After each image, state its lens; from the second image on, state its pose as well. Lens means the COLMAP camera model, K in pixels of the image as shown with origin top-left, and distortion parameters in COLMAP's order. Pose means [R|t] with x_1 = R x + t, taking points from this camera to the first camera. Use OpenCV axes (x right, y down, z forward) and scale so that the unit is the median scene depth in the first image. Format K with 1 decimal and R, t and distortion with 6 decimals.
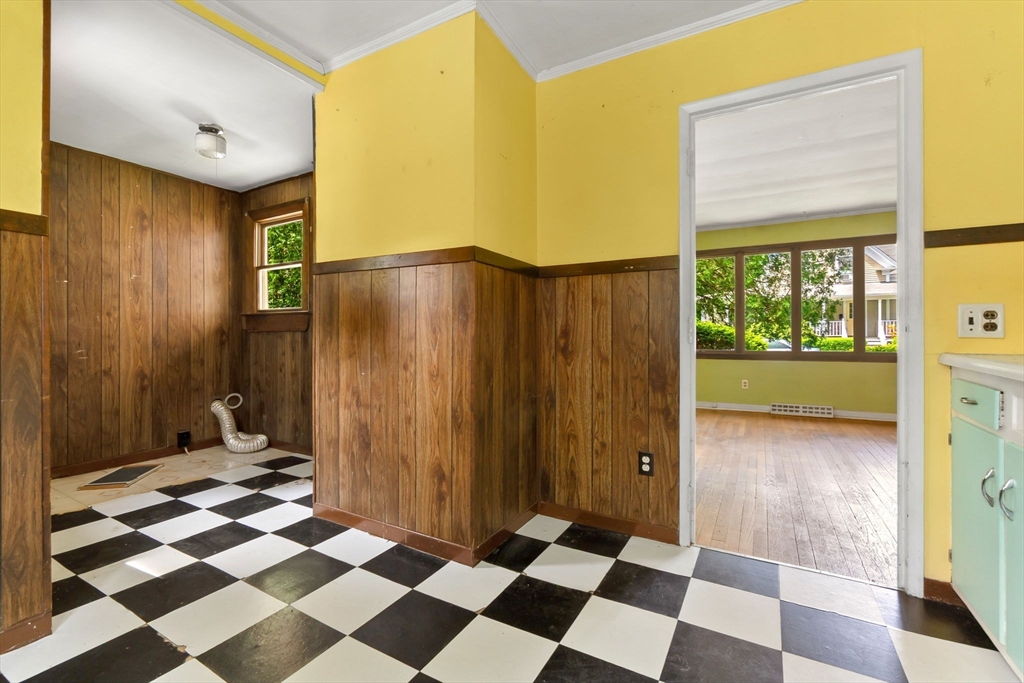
lens RADIAL K [[444.2, 0, 515.0], [0, 444.2, 336.5], [0, 0, 1]] dist [-0.000867, -0.000183]
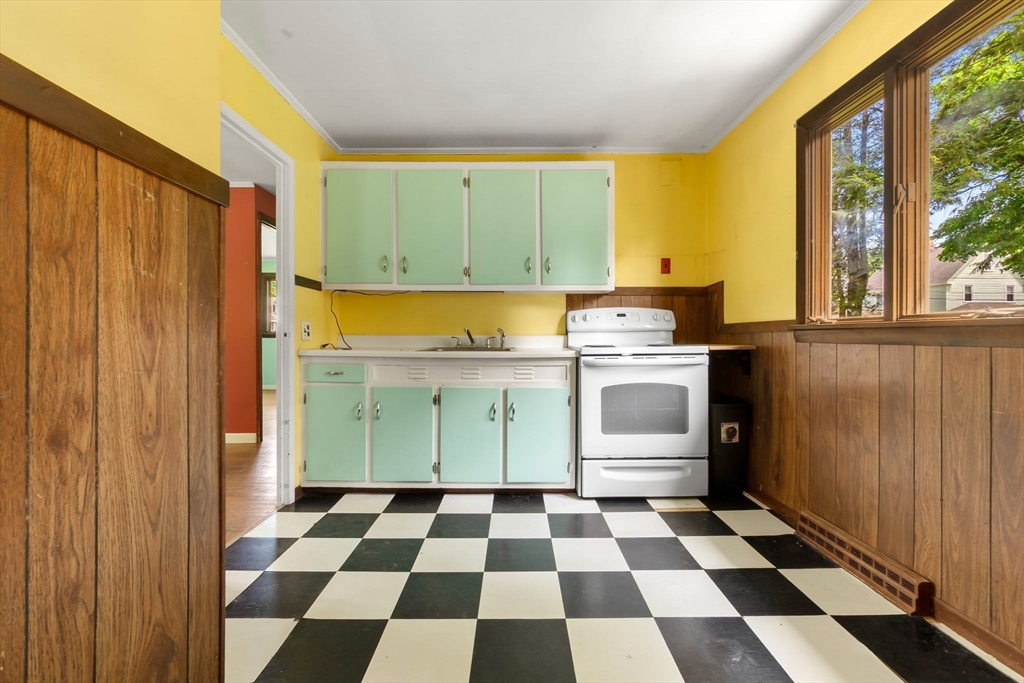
lens RADIAL K [[444.2, 0, 515.0], [0, 444.2, 336.5], [0, 0, 1]] dist [-0.000867, -0.000183]
pose [[-0.500003, 0.002125, 0.866021, -0.664789], [0.001760, 0.999997, -0.001438, -0.005247], [-0.866022, 0.000806, -0.500005, 0.841257]]
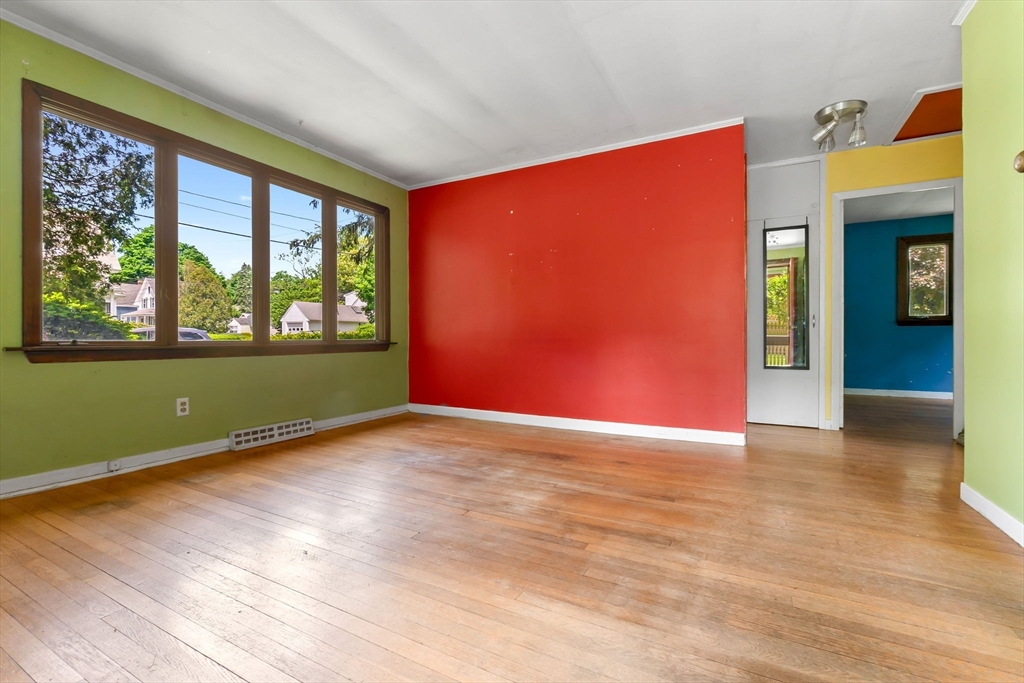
lens RADIAL K [[444.2, 0, 515.0], [0, 444.2, 336.5], [0, 0, 1]] dist [-0.000867, -0.000183]
pose [[-0.016169, 0.004814, 0.999858, 0.017650], [0.000802, 0.999988, -0.004802, 0.079165], [-0.999869, 0.000724, -0.016173, 1.652542]]
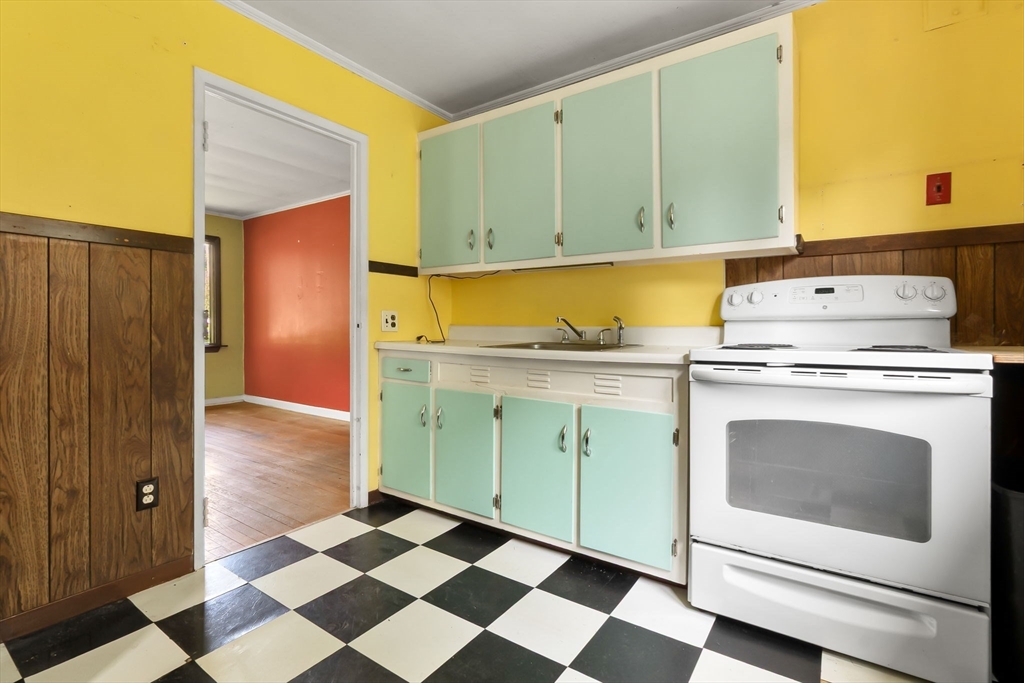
lens RADIAL K [[479.0, 0, 514.2], [0, 479.0, 327.2], [0, 0, 1]] dist [-0.013823, 0.000291]
pose [[0.089399, -0.001082, 0.995995, -0.480045], [-0.001664, 0.999998, 0.001236, -0.011154], [-0.995995, -0.001768, 0.089397, 0.278376]]
